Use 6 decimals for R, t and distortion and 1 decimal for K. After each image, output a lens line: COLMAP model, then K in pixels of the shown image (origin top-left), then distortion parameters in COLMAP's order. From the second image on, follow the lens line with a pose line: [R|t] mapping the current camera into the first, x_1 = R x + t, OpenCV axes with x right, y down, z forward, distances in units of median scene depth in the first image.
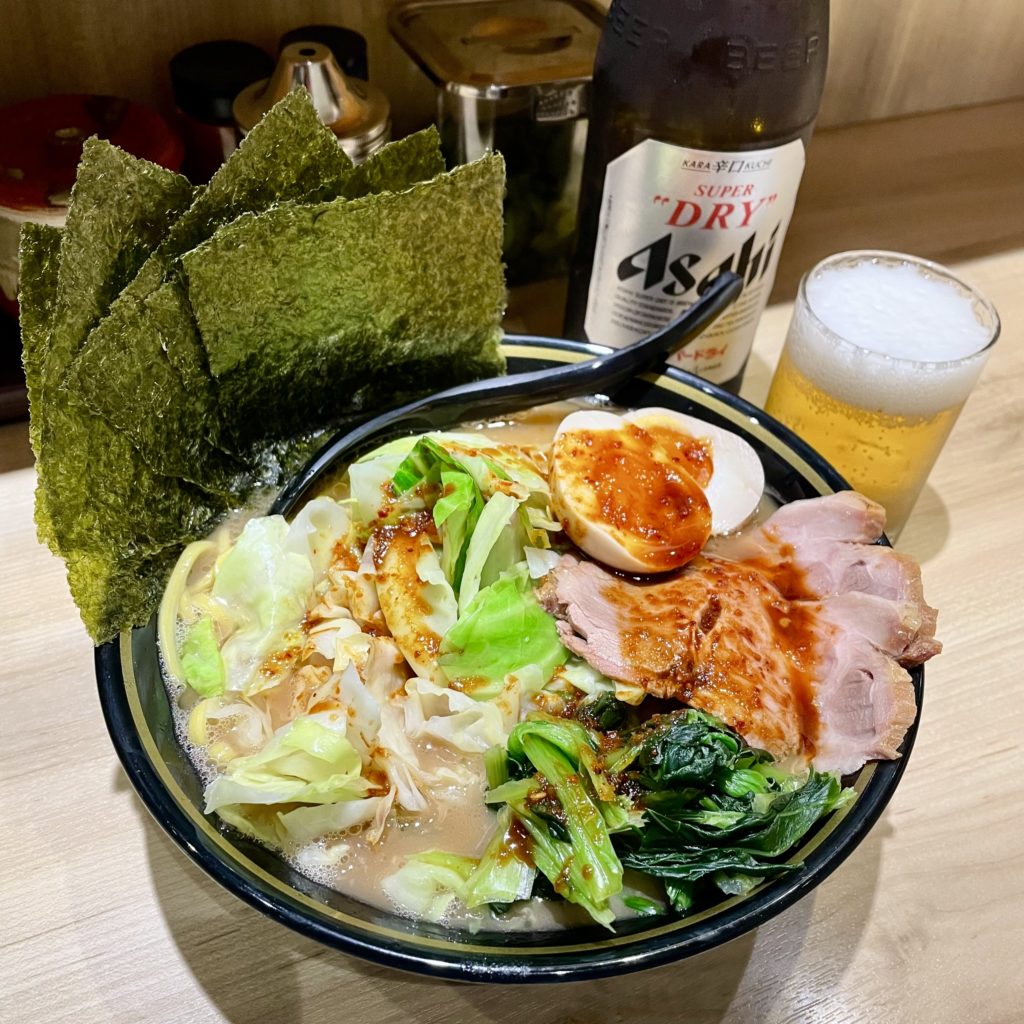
lens RADIAL K [[1001.2, 0, 512.0], [0, 1001.2, 512.0], [0, 0, 1]] dist [0.014032, -0.000568]
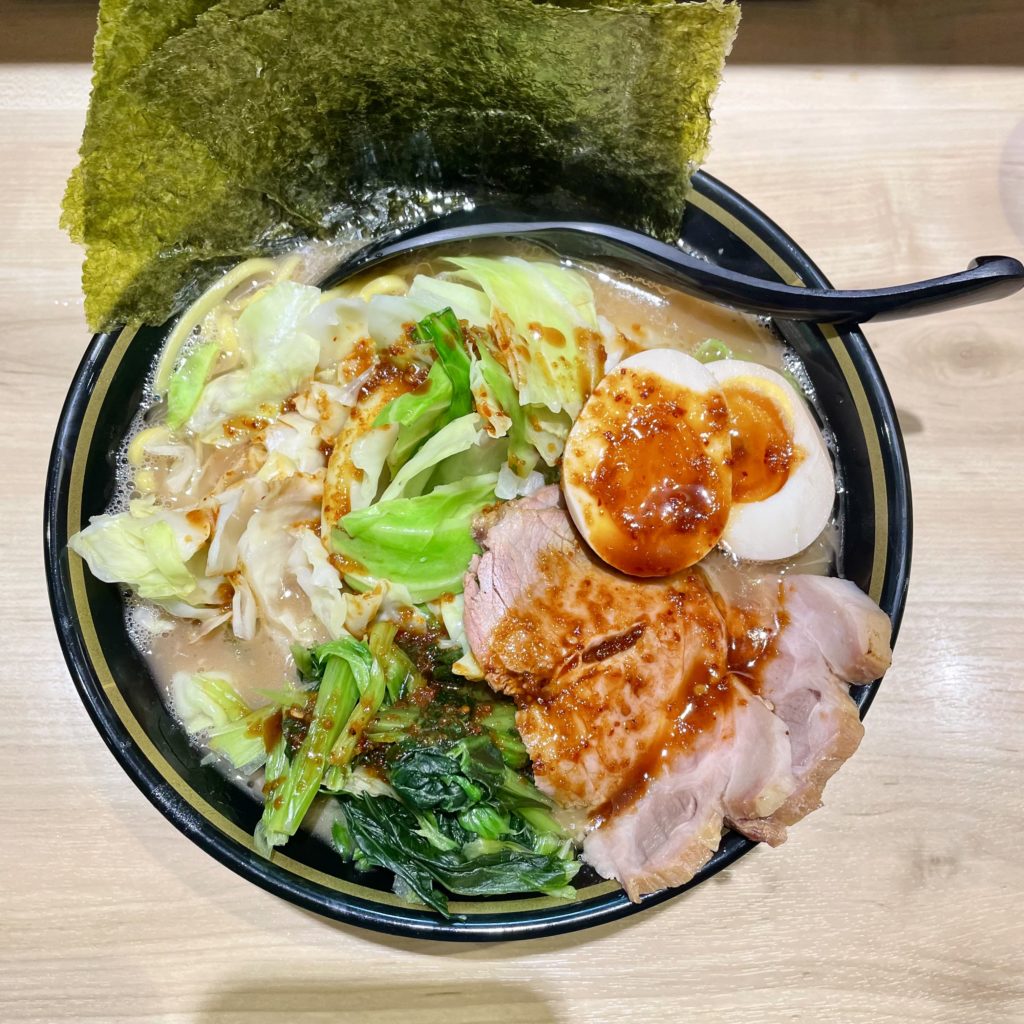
lens RADIAL K [[1016.6, 0, 511.9], [0, 1016.6, 497.1], [0, 0, 1]] dist [0.009791, -0.014203]
pose [[0.786142, 0.579326, -0.215320, 0.230693], [-0.427226, 0.761127, 0.488020, -0.386525], [0.446608, -0.291662, 0.845857, 0.201786]]
